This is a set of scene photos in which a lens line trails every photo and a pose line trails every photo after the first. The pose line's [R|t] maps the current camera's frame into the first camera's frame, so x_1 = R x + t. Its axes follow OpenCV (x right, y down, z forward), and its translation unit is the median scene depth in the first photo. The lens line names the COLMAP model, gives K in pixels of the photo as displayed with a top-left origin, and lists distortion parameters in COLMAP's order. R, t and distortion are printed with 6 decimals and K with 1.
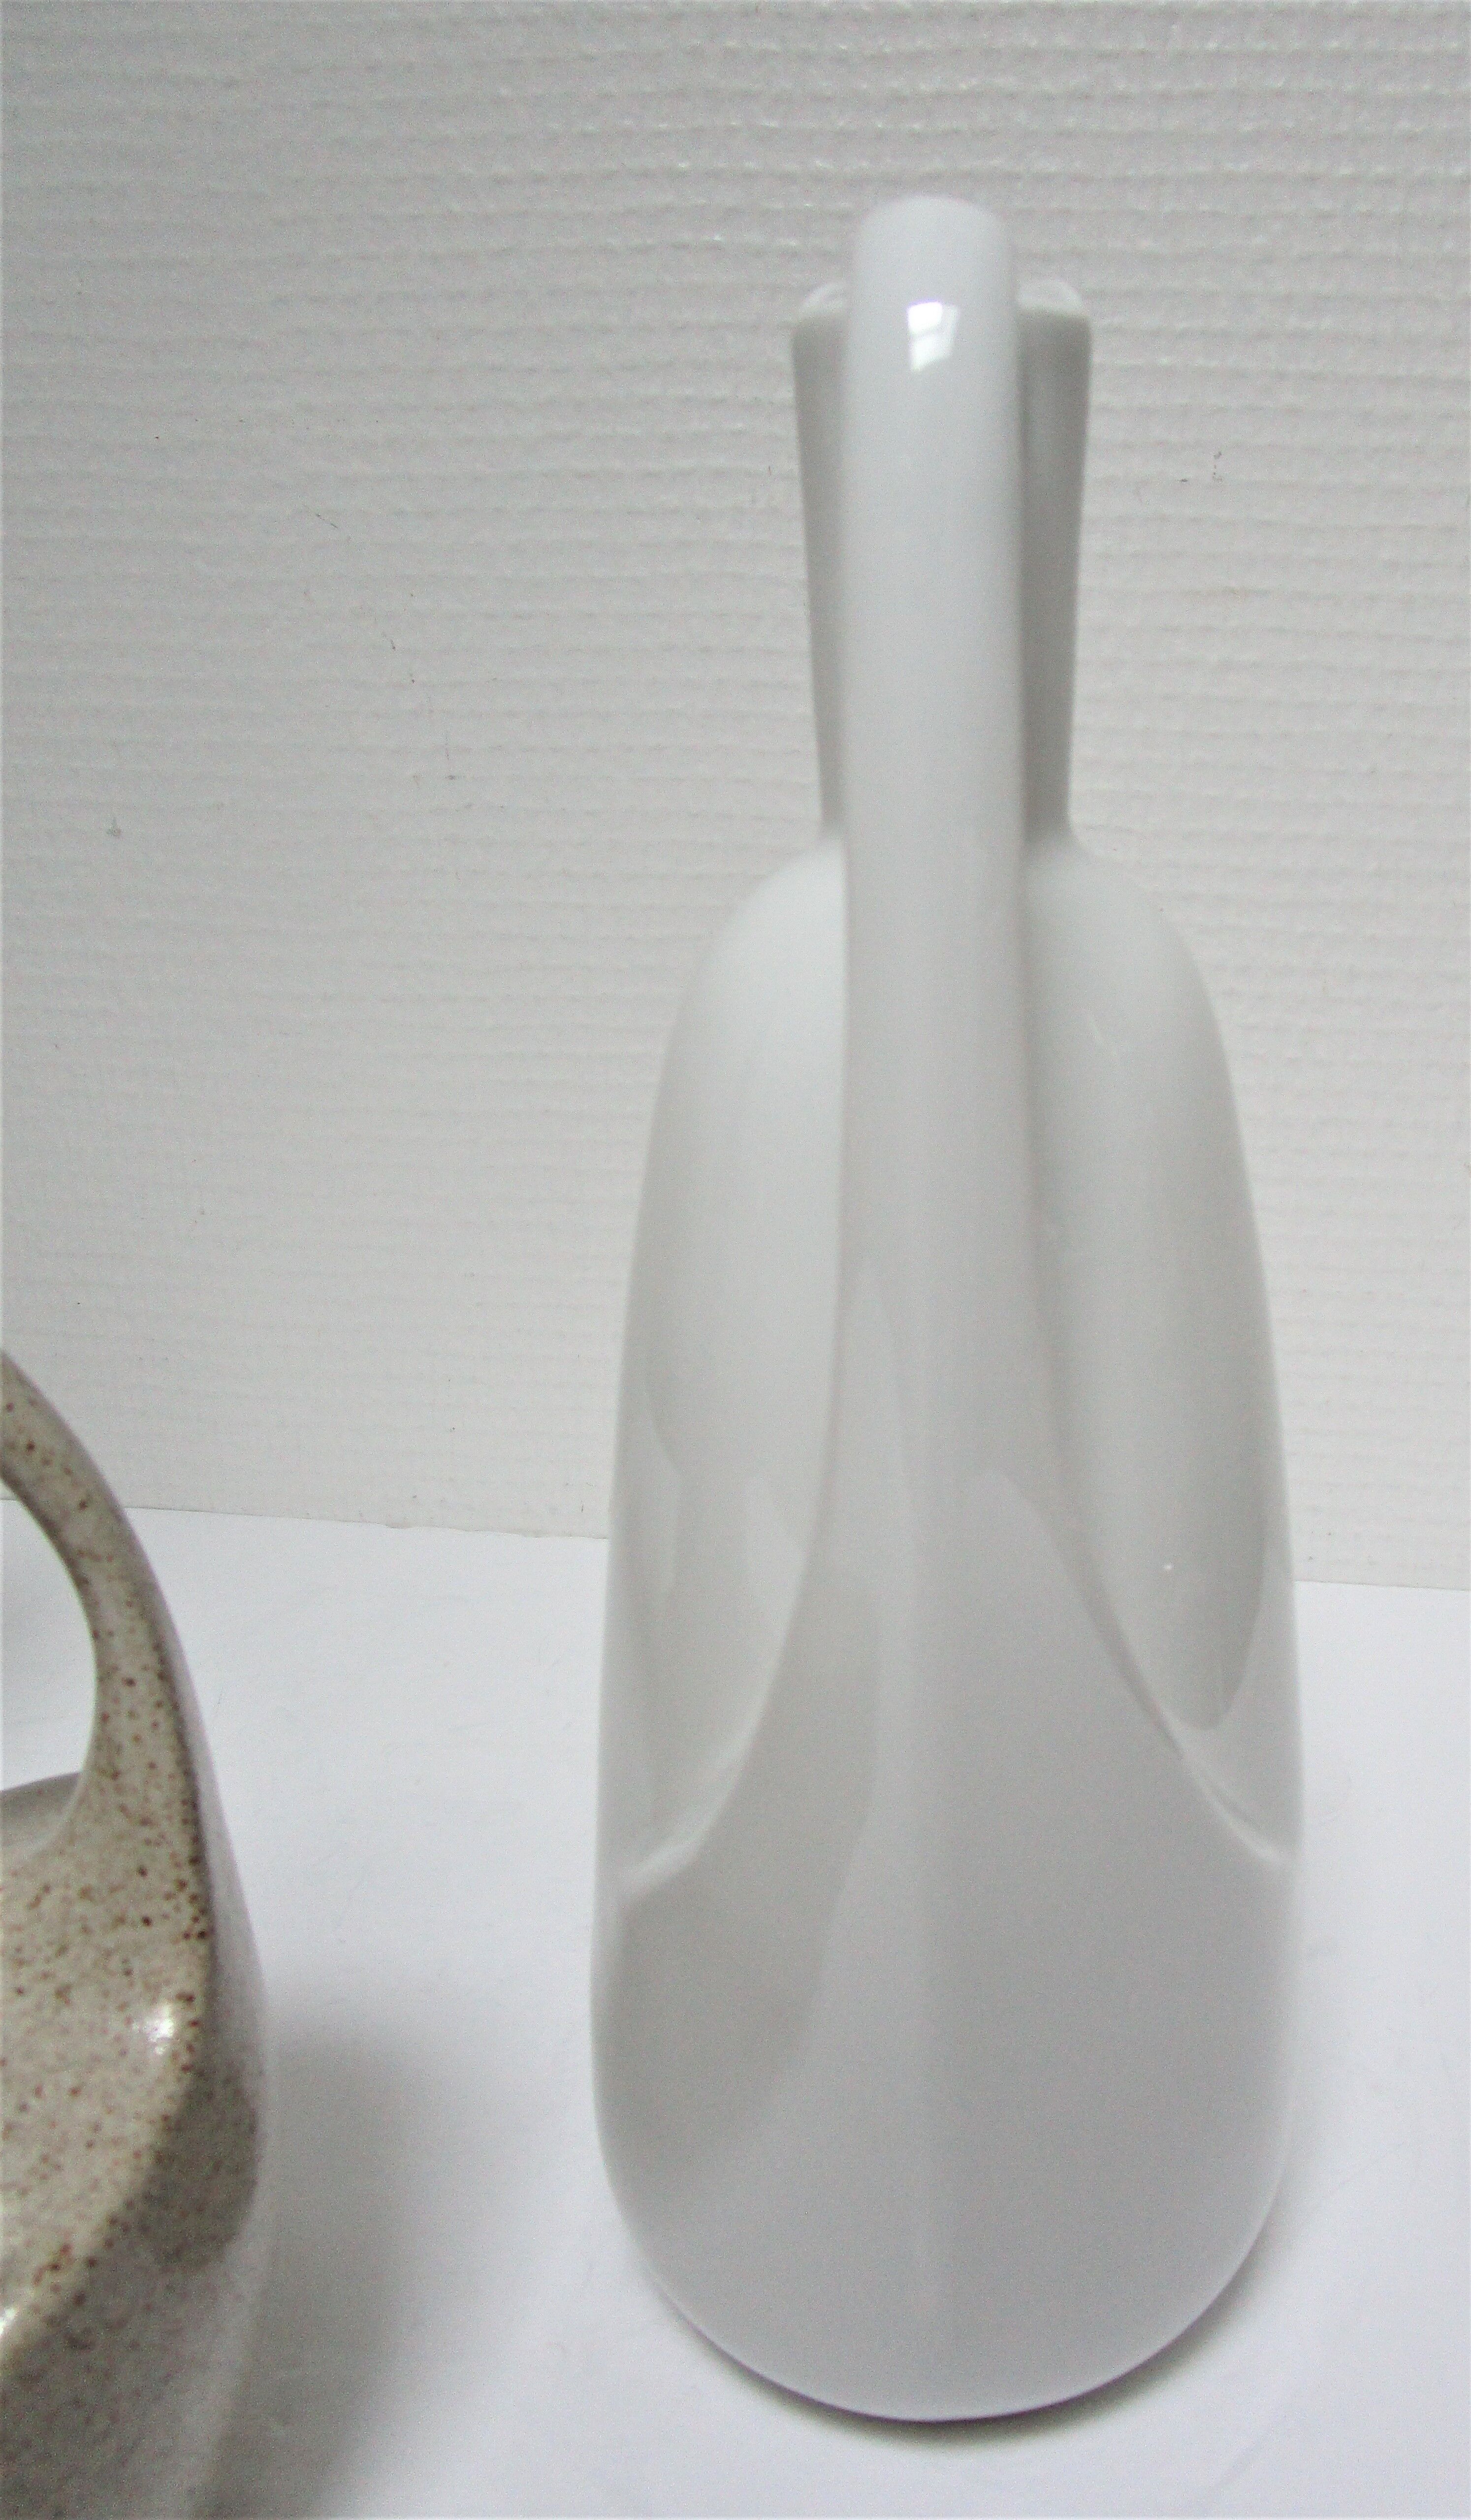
lens RADIAL K [[2033.5, 0, 1033.3], [0, 2033.5, 1284.4], [0, 0, 1]] dist [-0.049425, 0.018097]
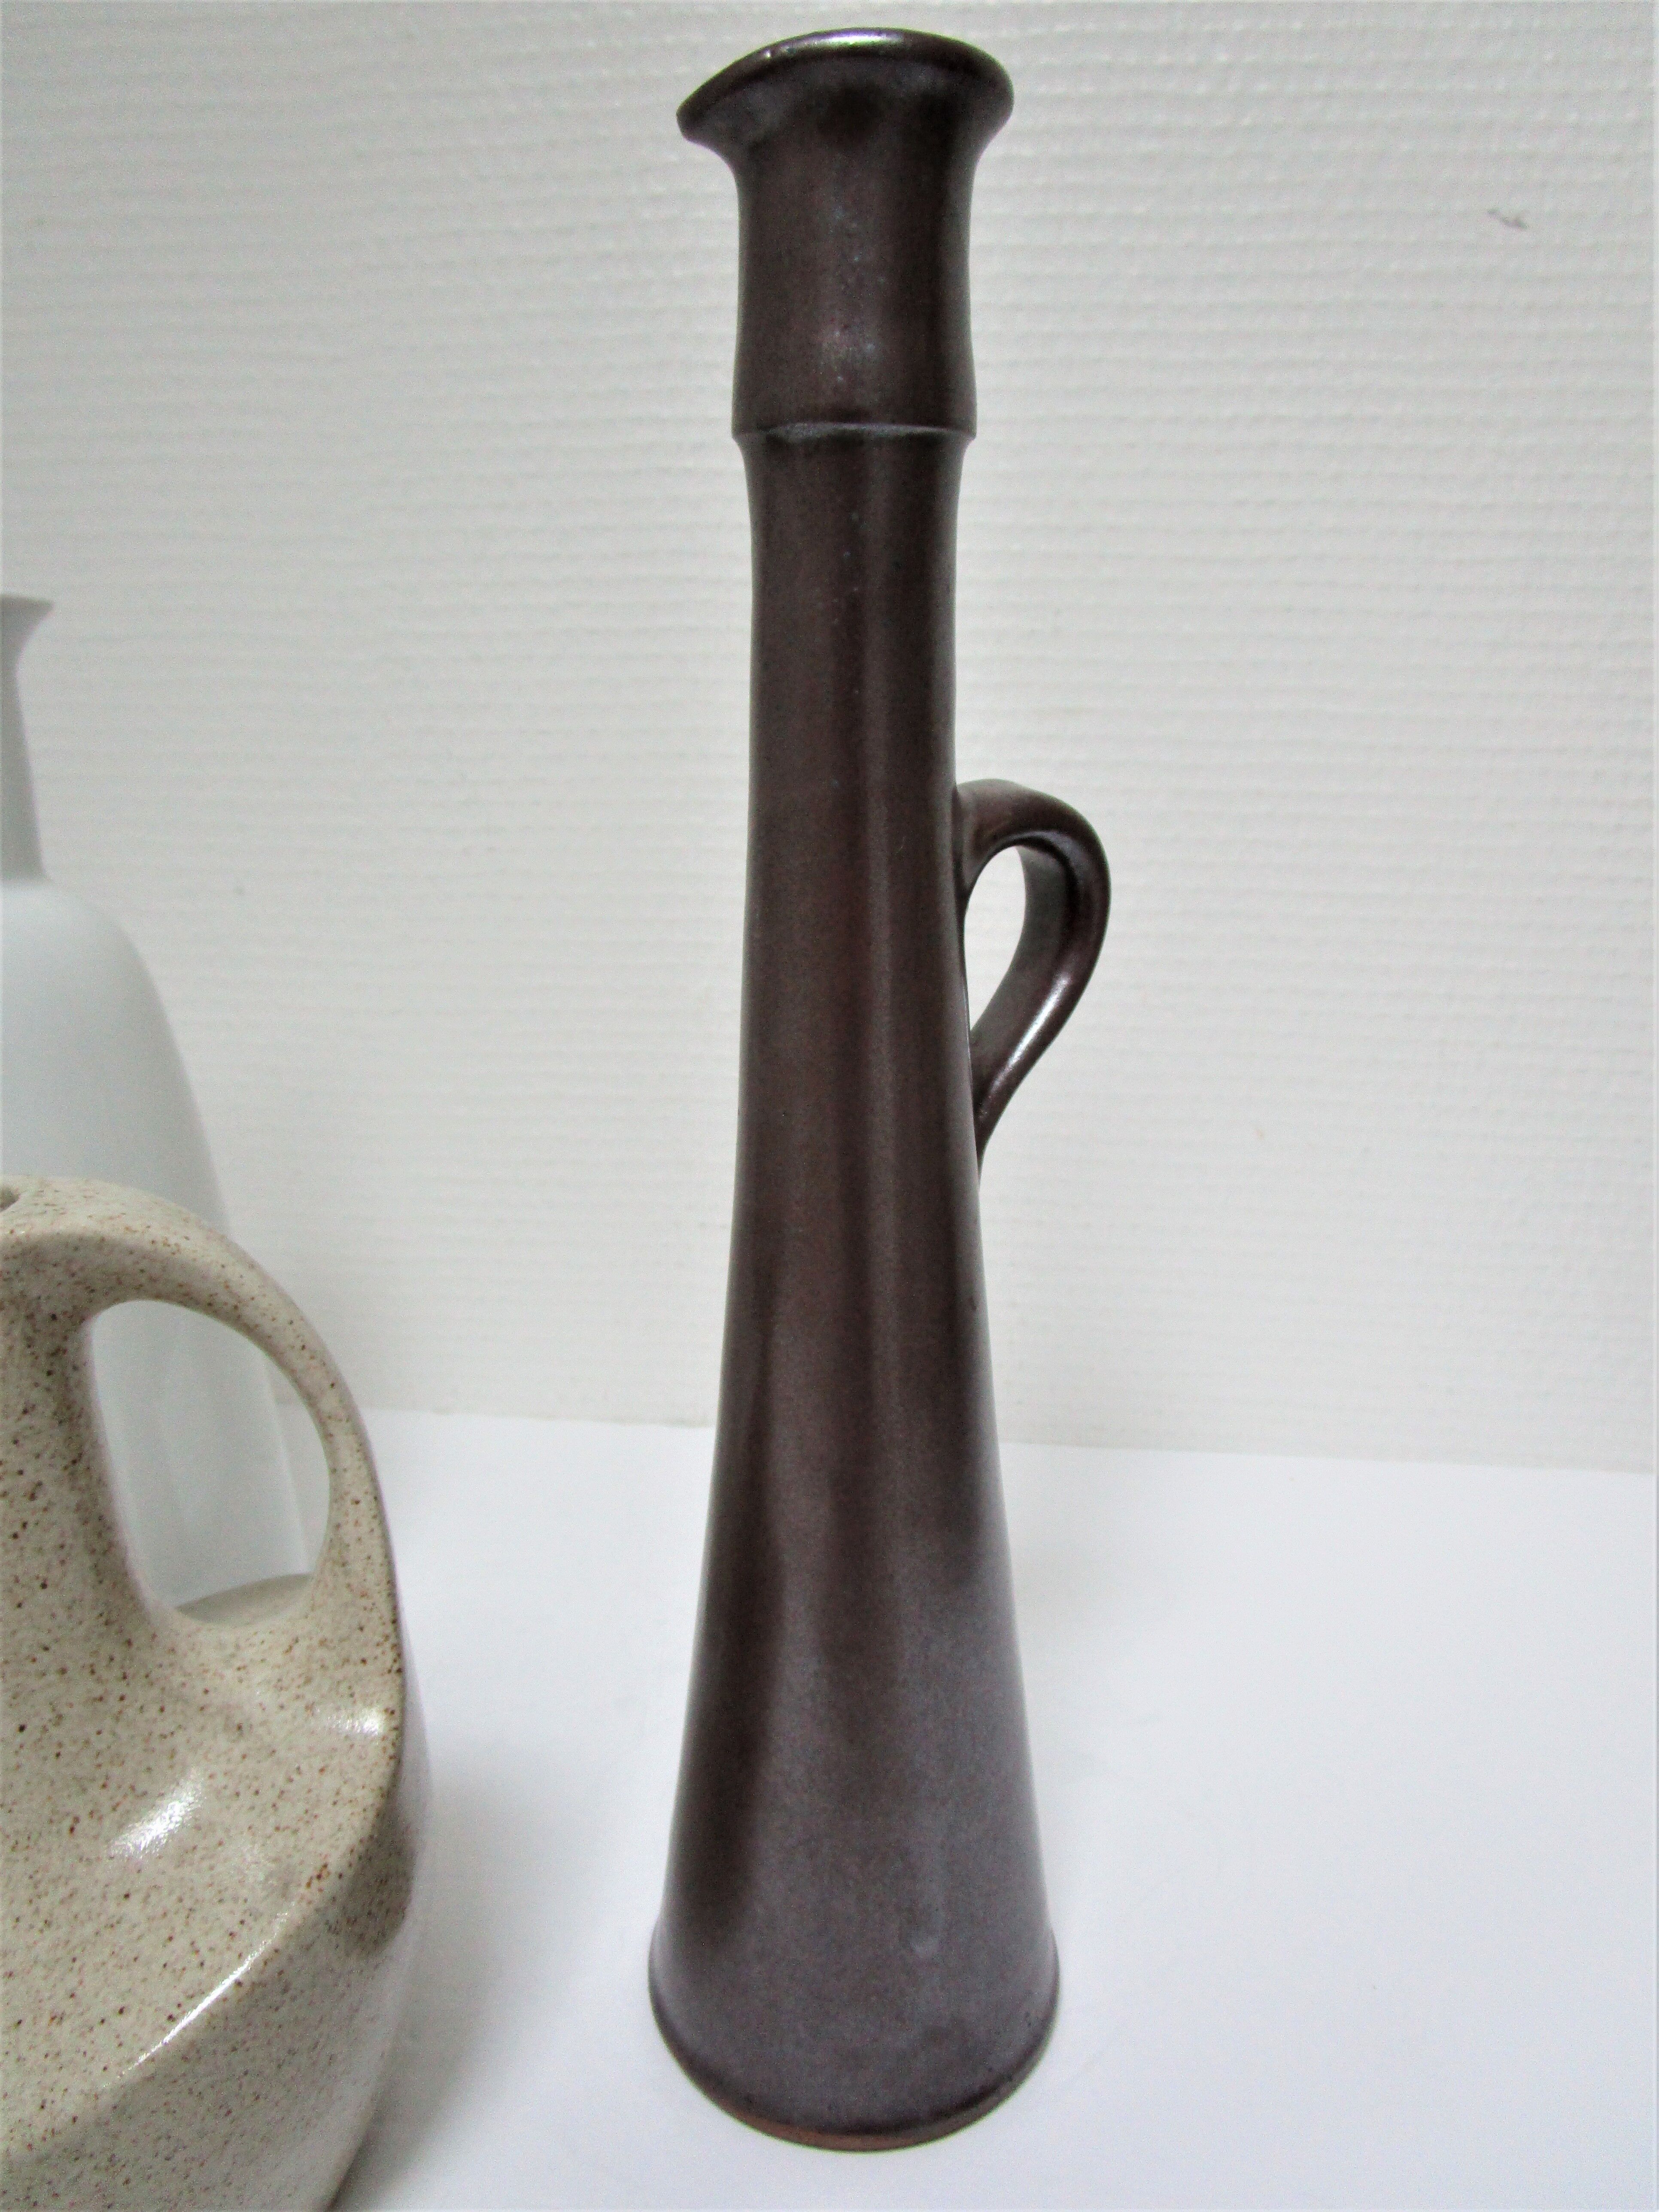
lens RADIAL K [[1824.6, 0, 858.0], [0, 1824.6, 1080.3], [0, 0, 1]] dist [-0.051865, 0.018302]
pose [[0.999469, -0.012322, -0.030150, -0.018479], [0.010255, 0.997648, -0.067768, -0.026534], [0.030914, 0.067423, 0.997245, -0.391635]]
